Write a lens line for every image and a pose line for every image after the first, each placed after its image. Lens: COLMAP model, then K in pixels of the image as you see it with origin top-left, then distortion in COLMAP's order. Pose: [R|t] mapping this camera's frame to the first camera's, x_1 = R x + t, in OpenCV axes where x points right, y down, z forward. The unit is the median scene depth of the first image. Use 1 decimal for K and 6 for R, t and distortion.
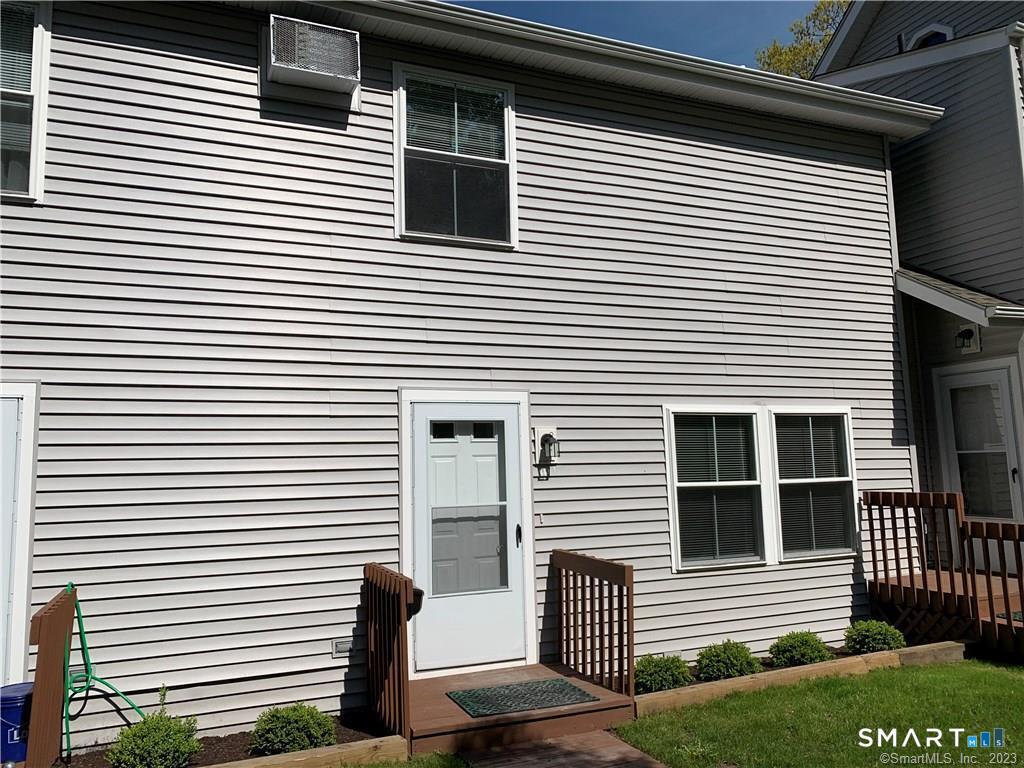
lens RADIAL K [[762.6, 0, 512.0], [0, 762.6, 384.0], [0, 0, 1]] dist [0.099776, -0.124627]
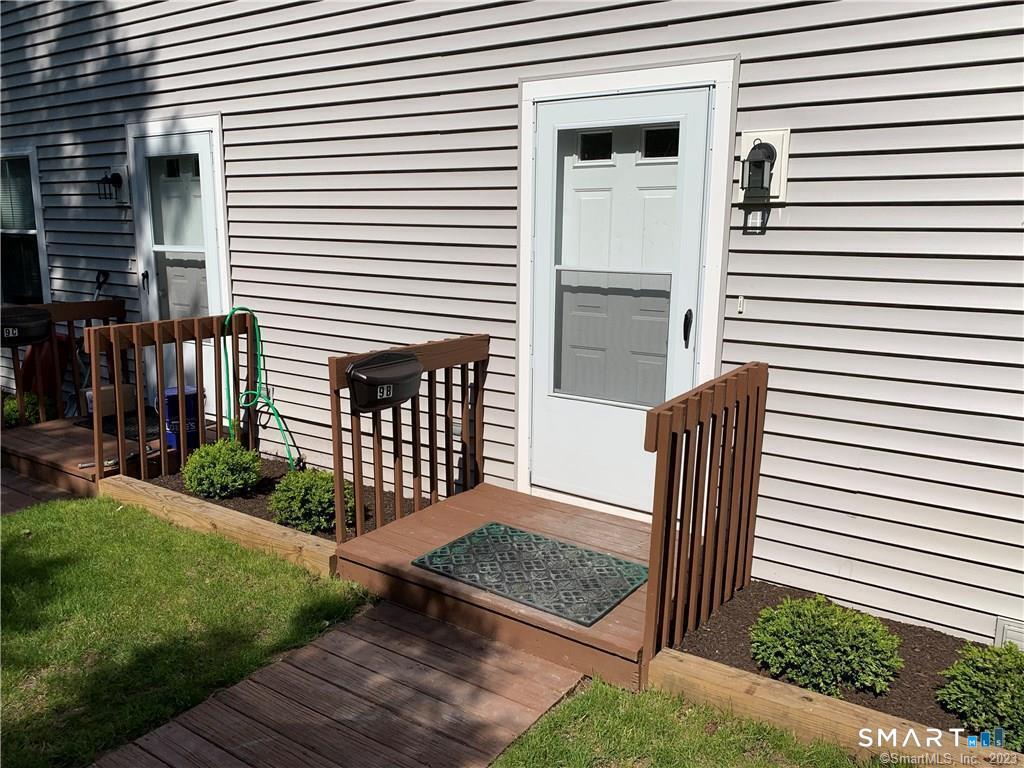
lens RADIAL K [[781.8, 0, 512.0], [0, 781.8, 384.0], [0, 0, 1]] dist [0.007202, -0.003783]
pose [[0.553829, 0.195195, -0.809427, 0.408406], [0.069805, 0.957825, 0.278744, 0.062236], [0.829699, -0.210879, 0.516846, 0.558508]]
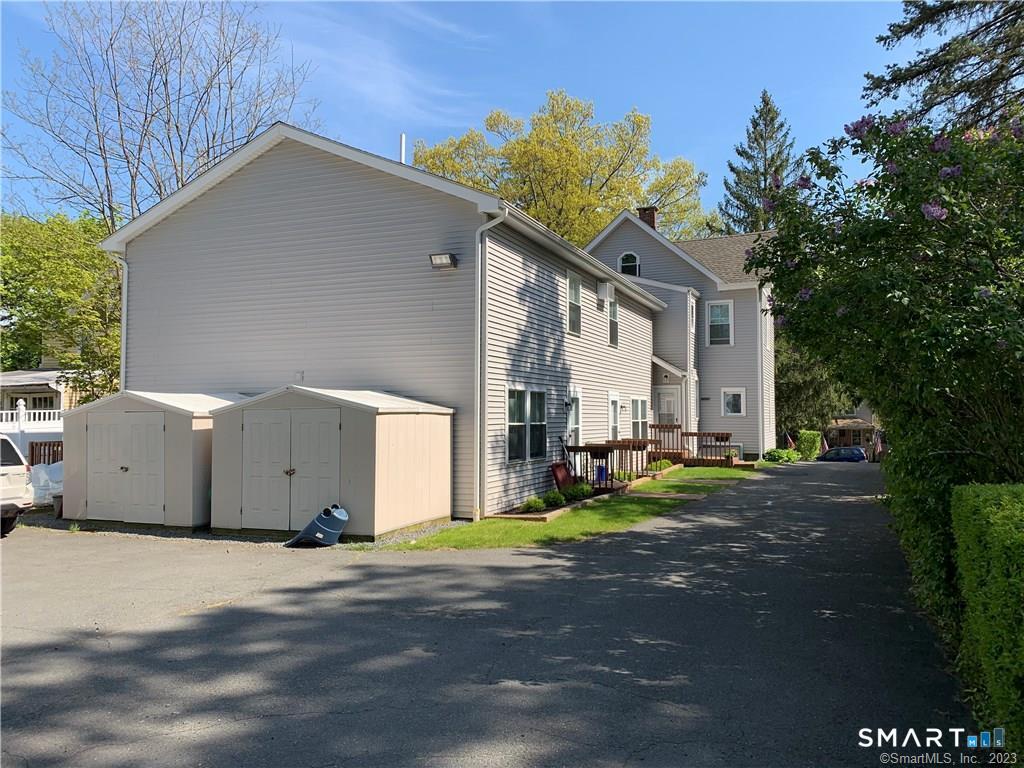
lens RADIAL K [[781.8, 0, 512.0], [0, 781.8, 384.0], [0, 0, 1]] dist [0.007202, -0.003783]
pose [[0.707915, 0.054320, 0.704206, -2.688034], [-0.099500, 0.994765, 0.023291, -0.056884], [-0.699254, -0.086557, 0.709613, -1.077085]]
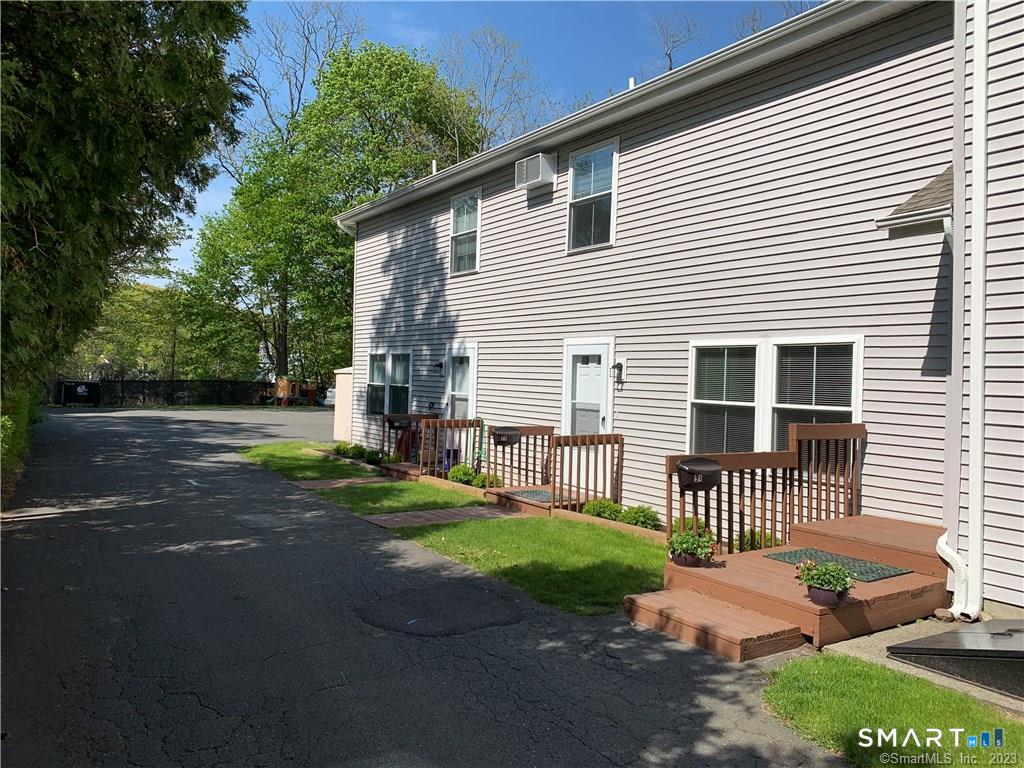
lens RADIAL K [[781.8, 0, 512.0], [0, 781.8, 384.0], [0, 0, 1]] dist [0.007202, -0.003783]
pose [[0.192195, 0.040989, -0.980500, 1.598977], [0.082192, 0.994945, 0.057704, -0.002052], [0.977909, -0.091679, 0.187855, 0.474164]]
